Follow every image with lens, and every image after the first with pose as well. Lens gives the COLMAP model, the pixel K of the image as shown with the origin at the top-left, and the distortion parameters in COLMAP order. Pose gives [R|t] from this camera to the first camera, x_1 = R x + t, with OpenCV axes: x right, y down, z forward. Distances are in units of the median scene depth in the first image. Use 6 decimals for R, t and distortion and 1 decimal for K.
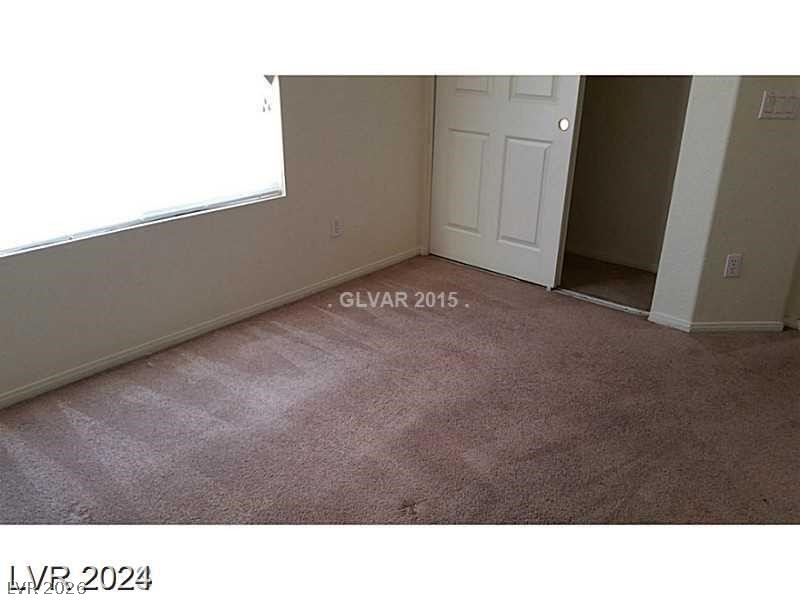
lens RADIAL K [[648.4, 0, 400.0], [0, 648.4, 300.0], [0, 0, 1]] dist [0.124304, -0.242344]
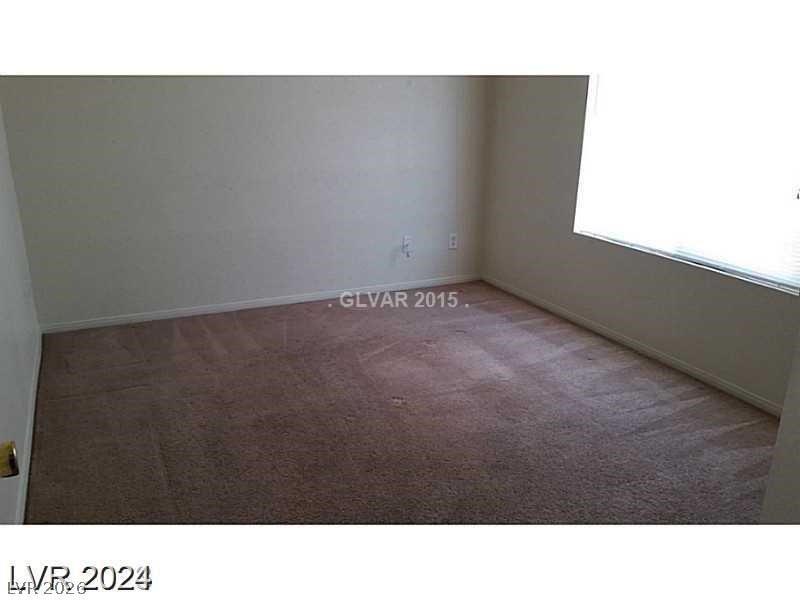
lens RADIAL K [[648.4, 0, 400.0], [0, 648.4, 300.0], [0, 0, 1]] dist [0.124304, -0.242344]
pose [[-0.378507, 0.262445, -0.887612, 0.909558], [-0.382301, 0.829014, 0.408144, -0.348929], [0.842958, 0.493820, -0.213455, 0.834701]]
